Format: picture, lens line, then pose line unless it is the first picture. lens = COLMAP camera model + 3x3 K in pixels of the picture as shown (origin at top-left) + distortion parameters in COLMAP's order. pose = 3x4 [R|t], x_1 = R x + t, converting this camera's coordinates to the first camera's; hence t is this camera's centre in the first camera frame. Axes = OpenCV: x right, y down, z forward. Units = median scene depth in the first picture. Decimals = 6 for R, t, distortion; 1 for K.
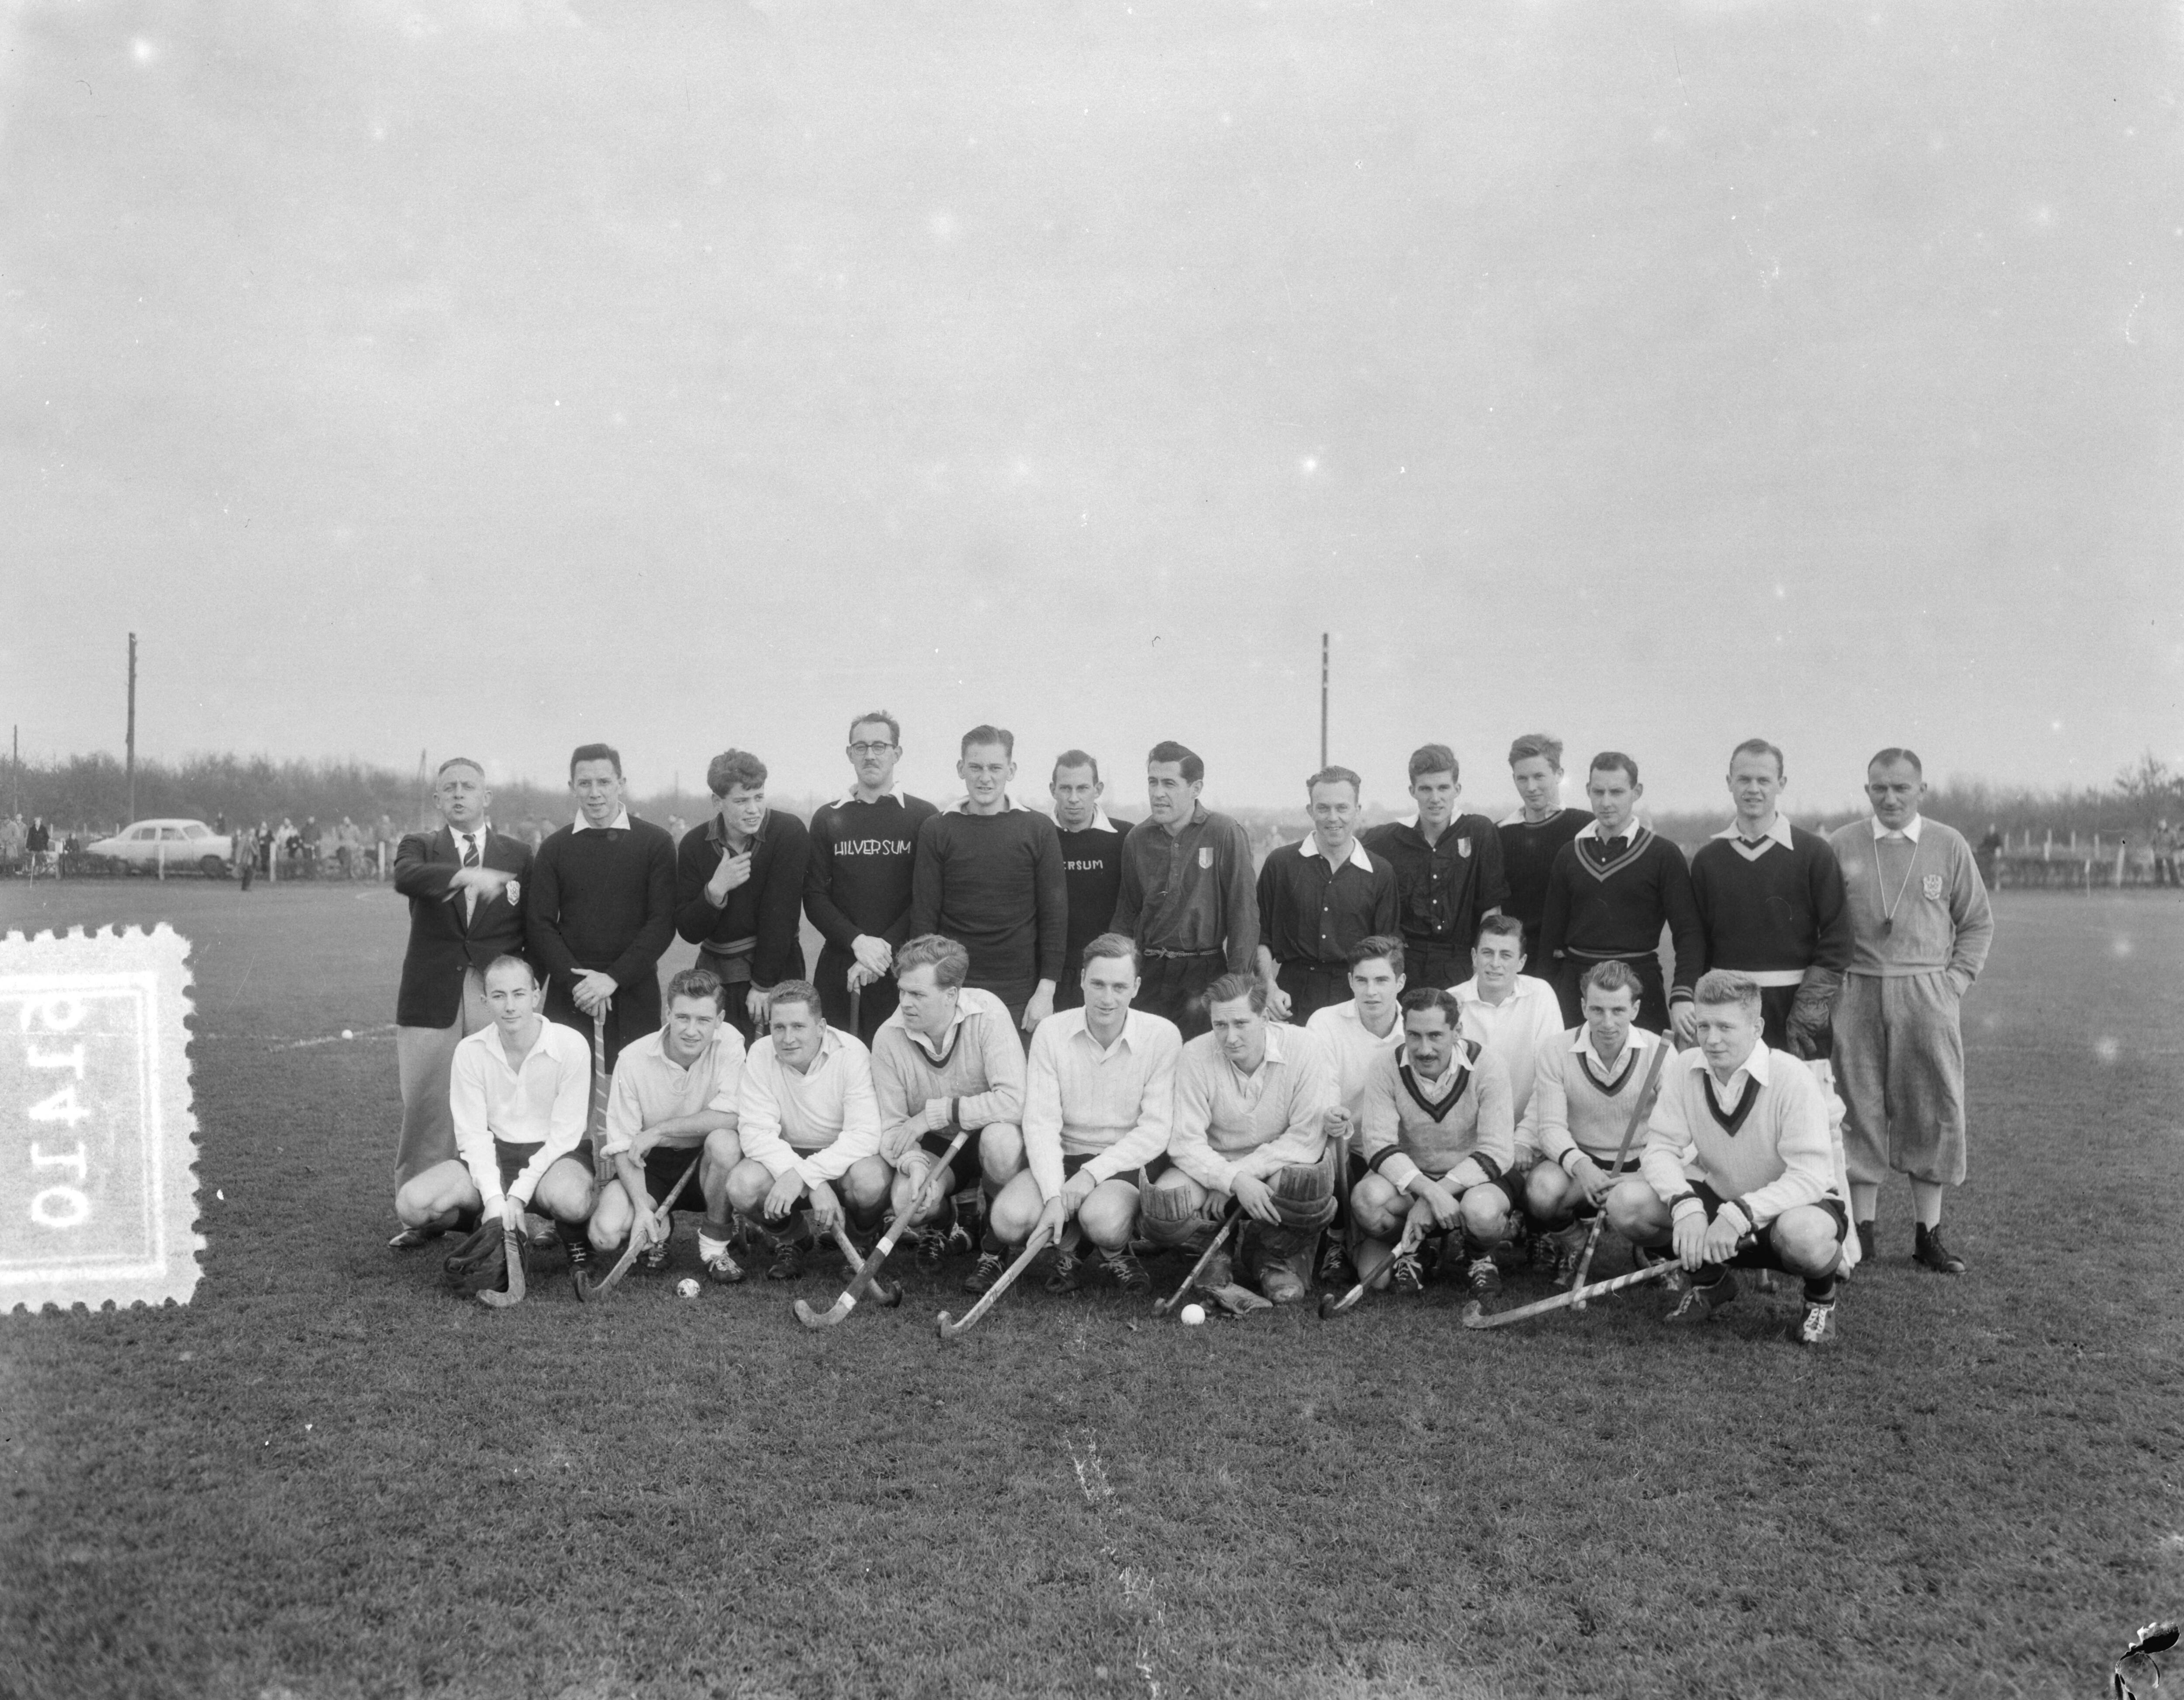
lens RADIAL K [[2481.1, 0, 1092.6], [0, 2481.1, 848.1], [0, 0, 1]] dist [-0.042161, -0.033822]
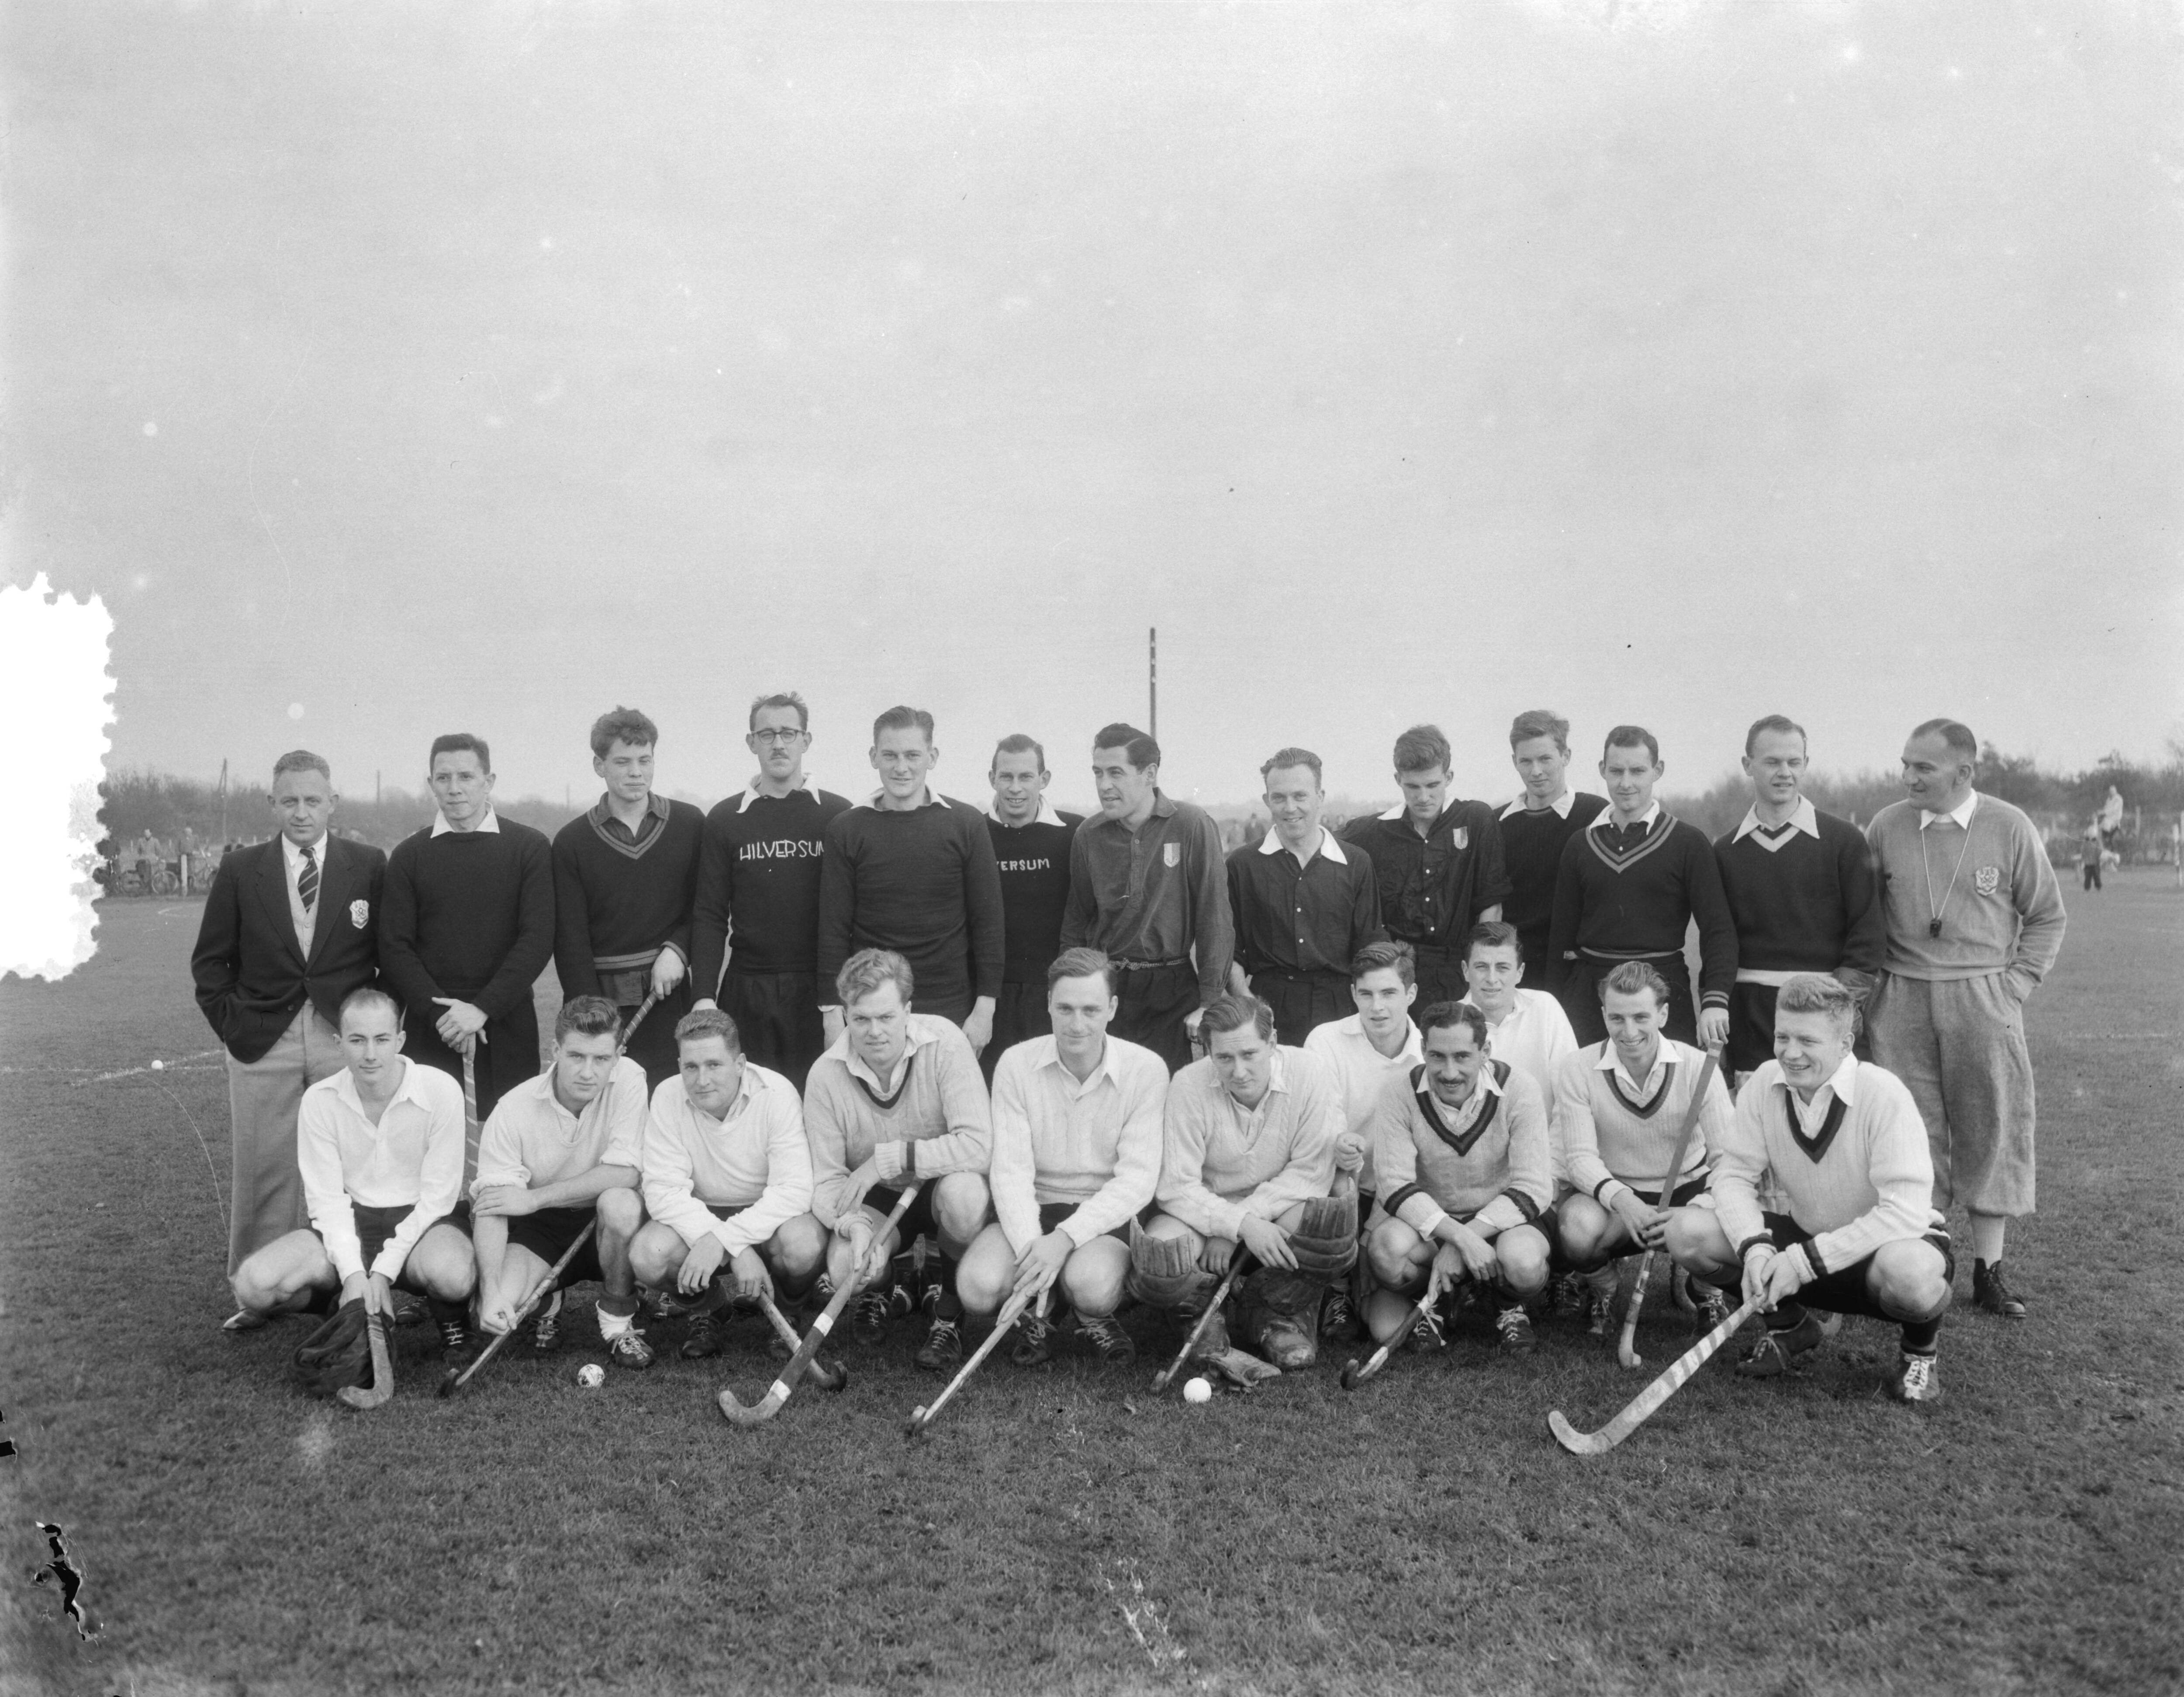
lens RADIAL K [[2282.0, 0, 1093.2], [0, 2282.0, 1002.8], [0, 0, 1]] dist [-0.079638, 0.088948]
pose [[0.994451, -0.022808, 0.102698, -0.070109], [0.015765, 0.997501, 0.068875, 0.000189], [-0.104012, -0.066874, 0.992325, 0.223862]]
